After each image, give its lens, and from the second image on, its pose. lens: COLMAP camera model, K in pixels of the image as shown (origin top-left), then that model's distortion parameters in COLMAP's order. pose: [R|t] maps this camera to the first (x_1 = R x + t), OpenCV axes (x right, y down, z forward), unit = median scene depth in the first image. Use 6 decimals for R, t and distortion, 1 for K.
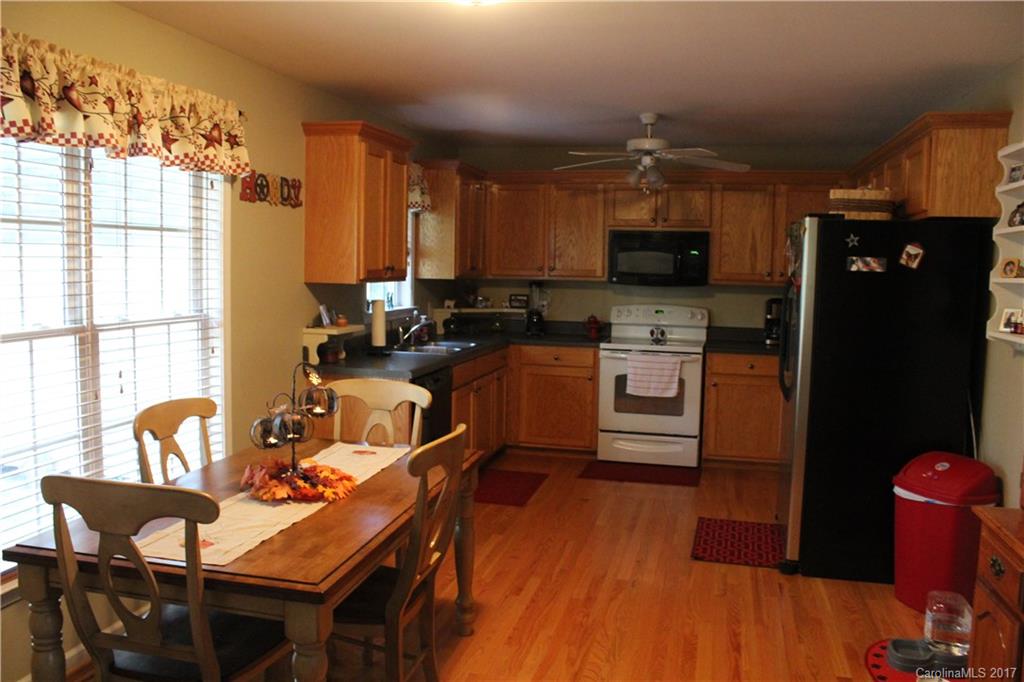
lens RADIAL K [[839.4, 0, 494.9], [0, 839.4, 344.7], [0, 0, 1]] dist [-0.164145, 0.147700]
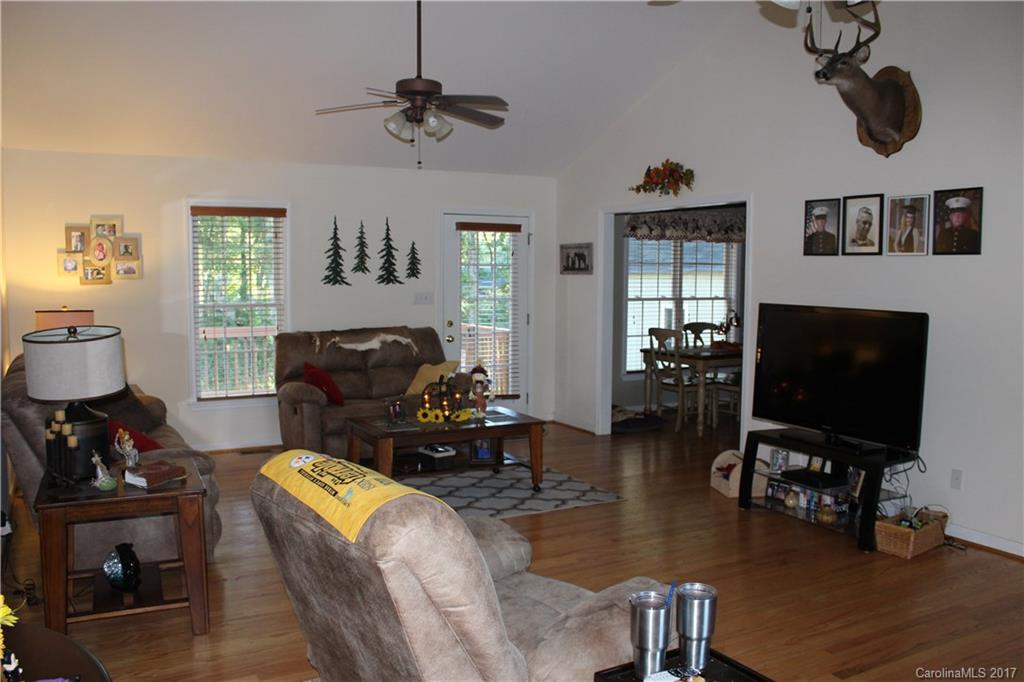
lens RADIAL K [[839.4, 0, 494.9], [0, 839.4, 344.7], [0, 0, 1]] dist [-0.164145, 0.147700]
pose [[0.670506, 0.046913, -0.740419, 1.215047], [-0.063612, 0.997959, 0.005625, 0.161776], [0.739172, 0.043328, 0.672122, -1.428038]]
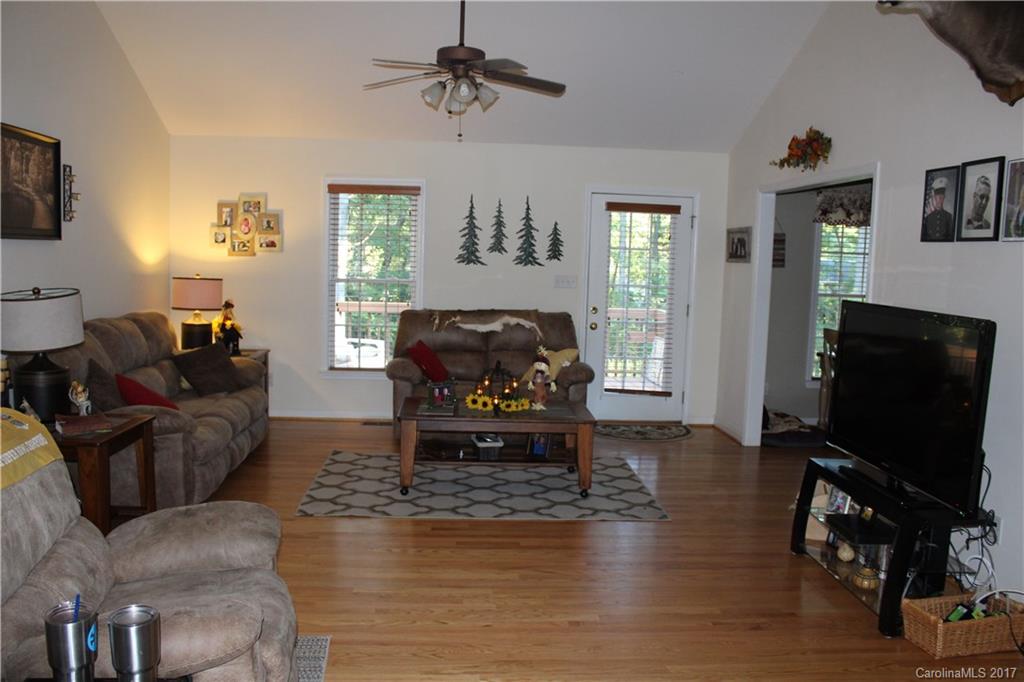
lens RADIAL K [[839.4, 0, 494.9], [0, 839.4, 344.7], [0, 0, 1]] dist [-0.164145, 0.147700]
pose [[0.308731, 0.092709, -0.946620, 1.407032], [-0.117538, 0.991329, 0.058753, 0.114043], [0.943859, 0.093125, 0.316951, -0.863915]]
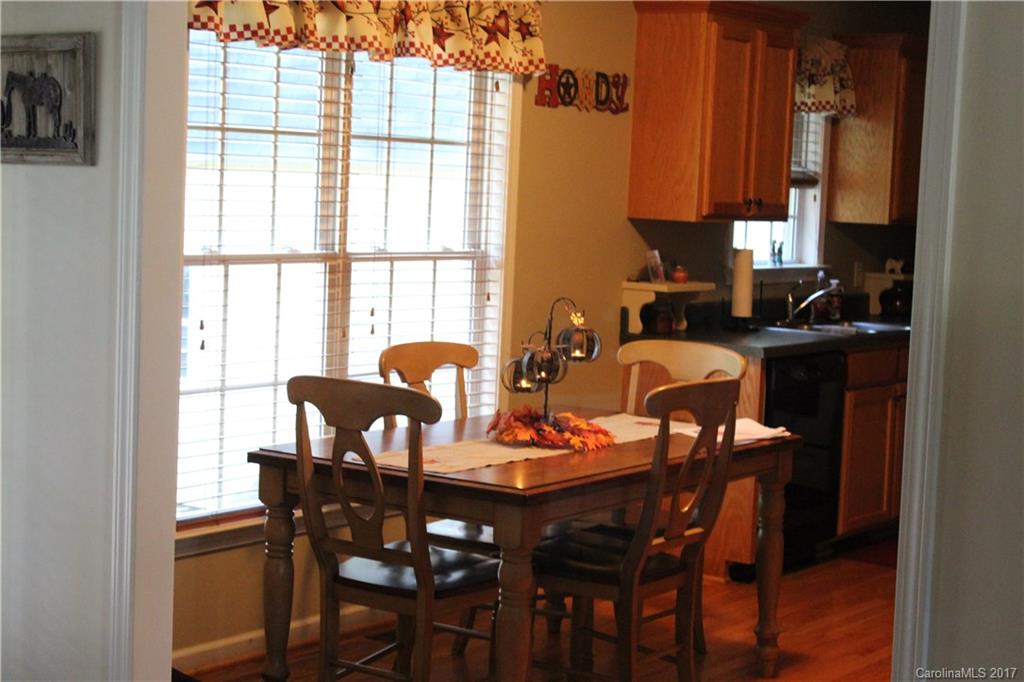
lens RADIAL K [[1838.3, 0, 512.0], [0, 1838.3, 341.0], [0, 0, 1]] dist [-0.010117, -0.016318]
pose [[0.929556, 0.050521, -0.365204, 0.360237], [-0.058728, 0.998209, -0.011391, 0.075813], [0.363974, 0.032036, 0.930858, -0.696932]]
